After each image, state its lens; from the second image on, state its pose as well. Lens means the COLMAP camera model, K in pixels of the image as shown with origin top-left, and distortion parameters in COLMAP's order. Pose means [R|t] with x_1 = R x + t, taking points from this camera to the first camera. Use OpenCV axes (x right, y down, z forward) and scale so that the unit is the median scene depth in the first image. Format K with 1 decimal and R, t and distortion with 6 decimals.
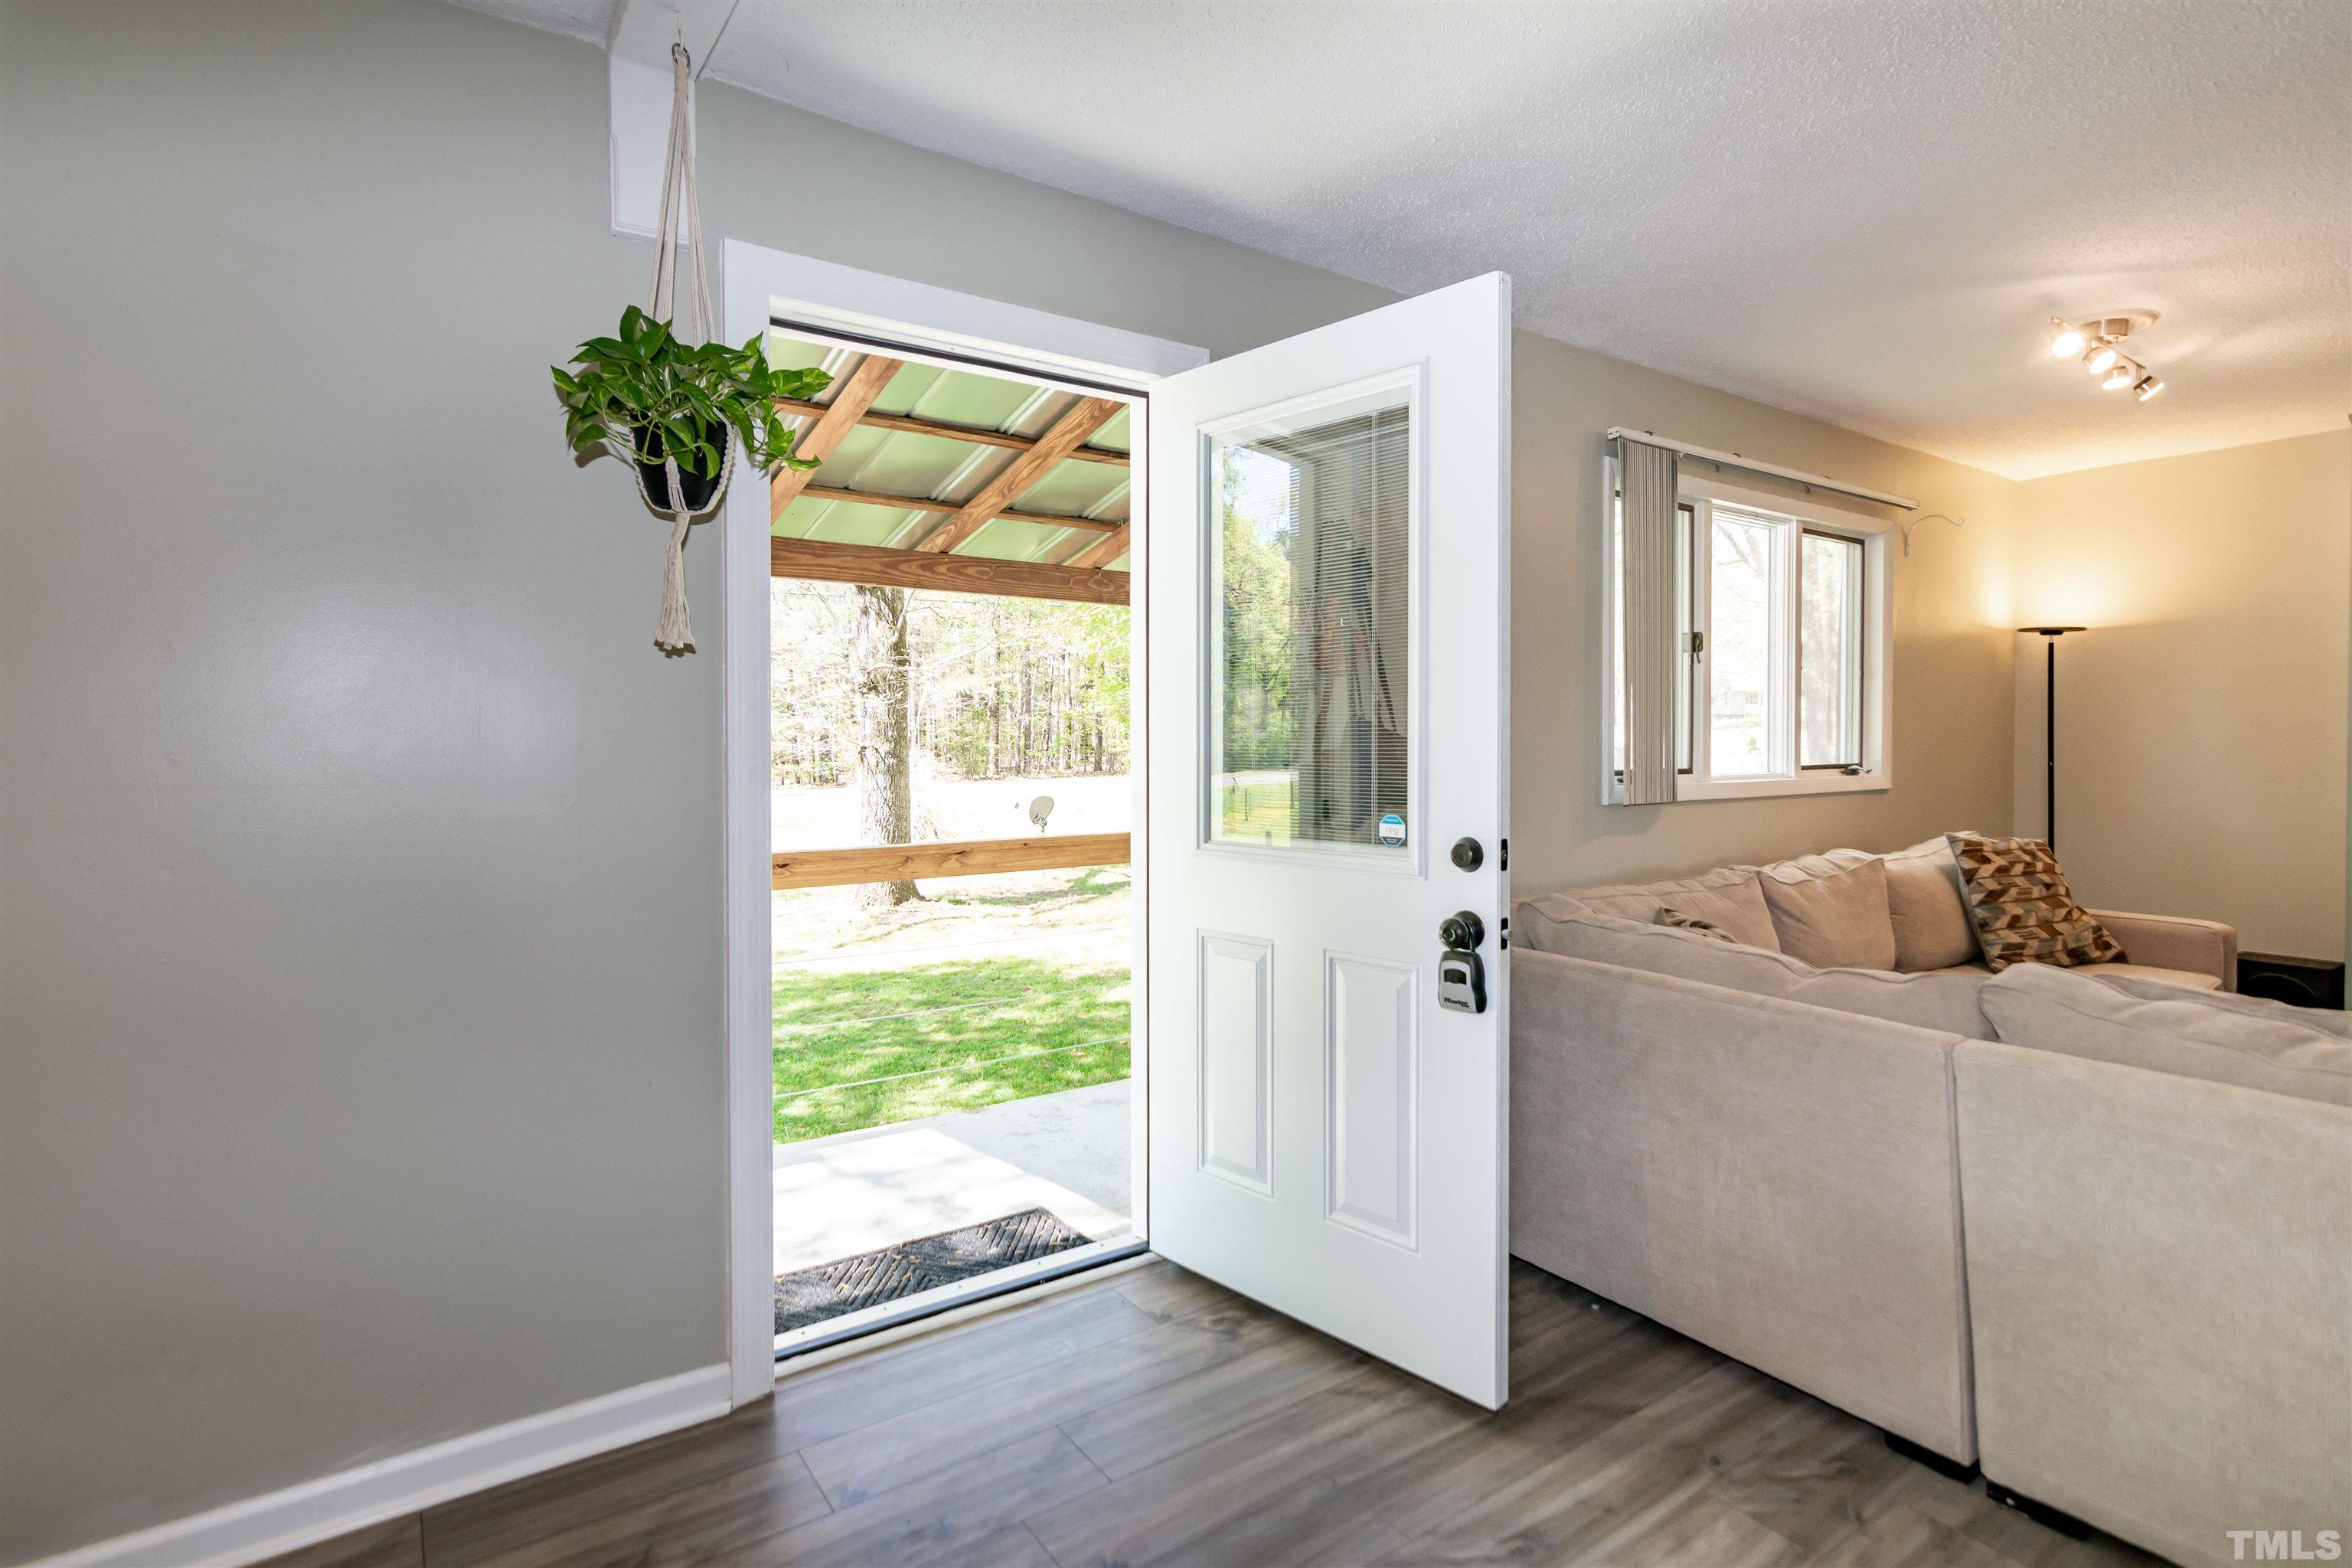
lens RADIAL K [[1165.0, 0, 1171.5], [0, 1165.0, 751.9], [0, 0, 1]] dist [-0.008672, 0.004495]
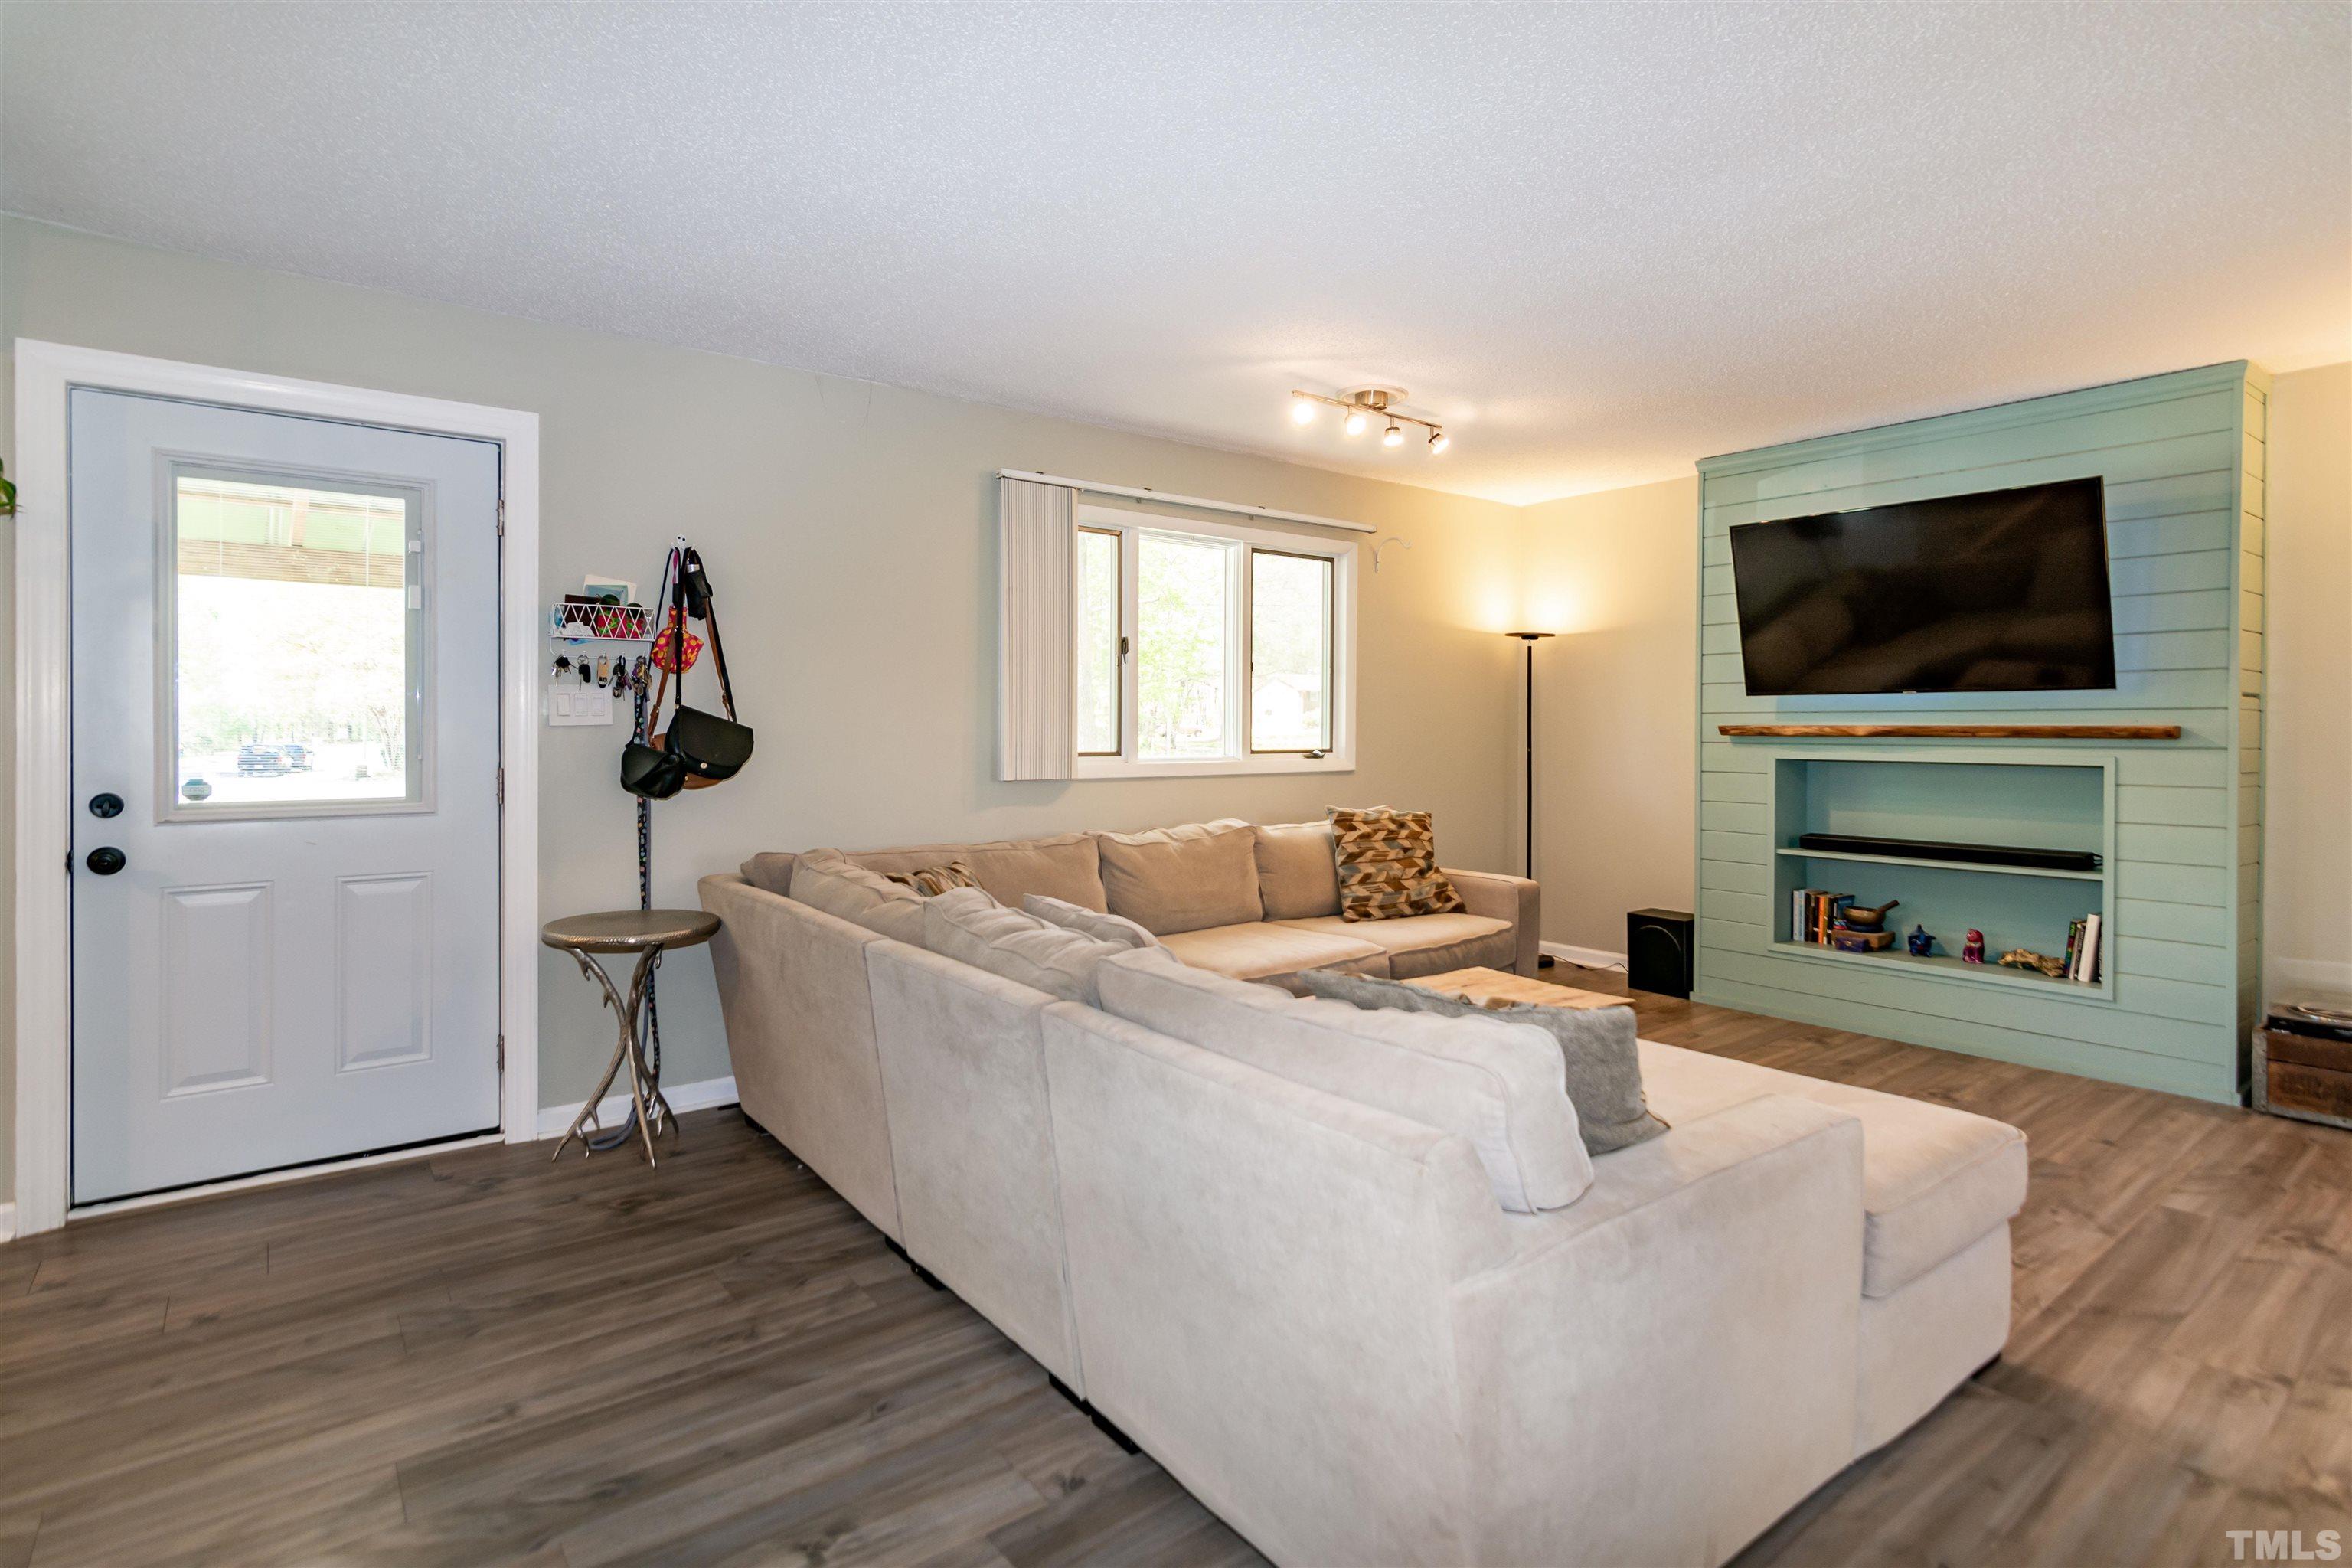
lens RADIAL K [[1165.0, 0, 1178.5], [0, 1165.0, 734.5], [0, 0, 1]] dist [-0.008672, 0.004495]
pose [[0.998556, 0.003241, 0.053627, 0.456332], [-0.002864, 0.999971, -0.007088, 0.005031], [-0.053649, 0.006924, 0.998536, -0.198759]]
